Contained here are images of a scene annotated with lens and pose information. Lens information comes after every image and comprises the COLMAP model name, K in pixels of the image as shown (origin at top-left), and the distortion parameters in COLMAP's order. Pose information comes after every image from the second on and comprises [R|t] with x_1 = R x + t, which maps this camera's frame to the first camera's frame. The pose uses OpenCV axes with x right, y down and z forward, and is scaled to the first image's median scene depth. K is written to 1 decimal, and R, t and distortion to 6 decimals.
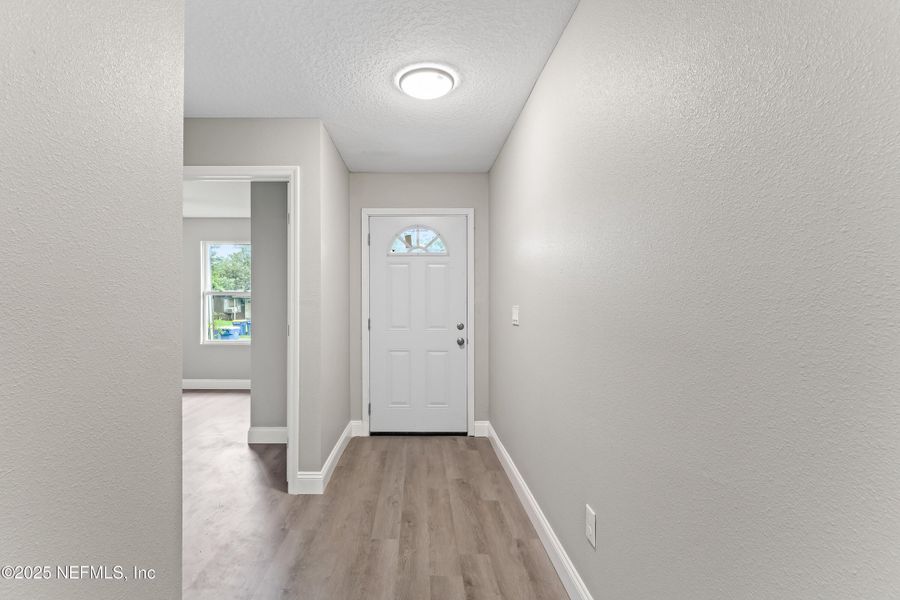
lens RADIAL K [[422.7, 0, 444.1], [0, 422.7, 305.7], [0, 0, 1]] dist [-0.000891, 0.000233]
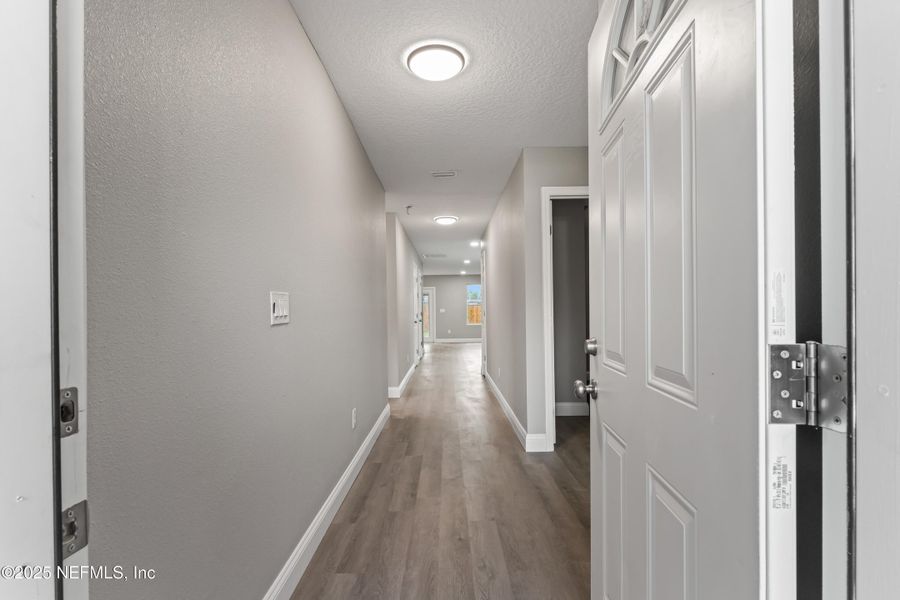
lens RADIAL K [[422.7, 0, 444.1], [0, 422.7, 305.7], [0, 0, 1]] dist [-0.000891, 0.000233]
pose [[-0.997565, 0.010330, 0.068970, -0.117541], [0.010430, 0.999945, 0.001103, 0.024891], [-0.068955, 0.001820, -0.997618, 1.912334]]
